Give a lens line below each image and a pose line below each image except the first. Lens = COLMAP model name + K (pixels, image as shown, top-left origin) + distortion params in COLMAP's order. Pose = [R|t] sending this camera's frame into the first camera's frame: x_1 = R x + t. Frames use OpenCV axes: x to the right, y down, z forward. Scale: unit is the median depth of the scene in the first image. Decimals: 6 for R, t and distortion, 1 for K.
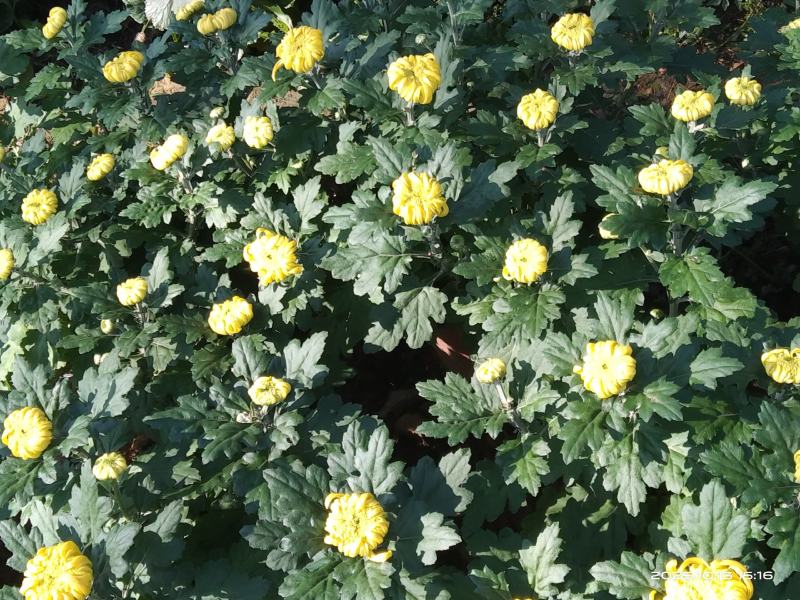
lens RADIAL K [[1013.0, 0, 400.0], [0, 1013.0, 300.0], [0, 0, 1]] dist [0.172859, -0.712244]
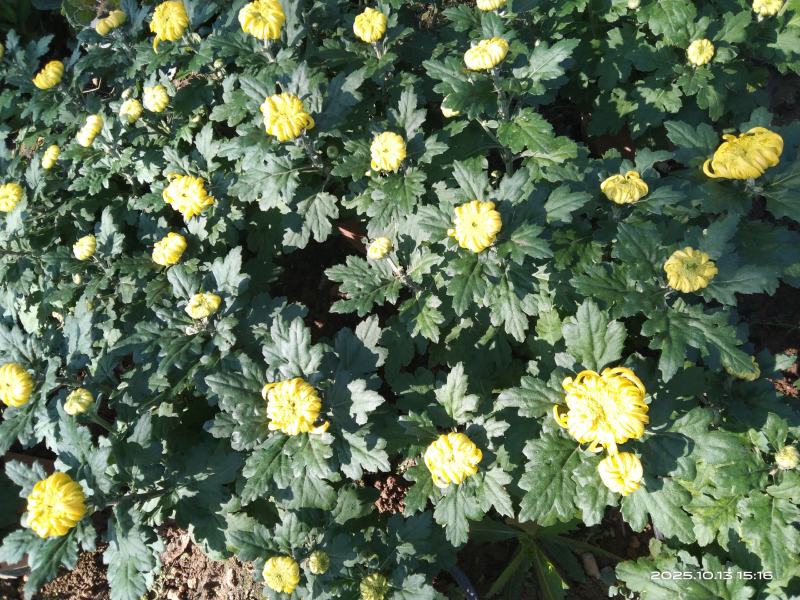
lens RADIAL K [[1013.0, 0, 400.0], [0, 1013.0, 300.0], [0, 0, 1]] dist [0.172859, -0.712244]
pose [[0.967996, -0.228598, 0.103567, -0.026914], [0.216218, 0.969156, 0.118267, -0.008114], [-0.127408, -0.092089, 0.987566, -0.204500]]
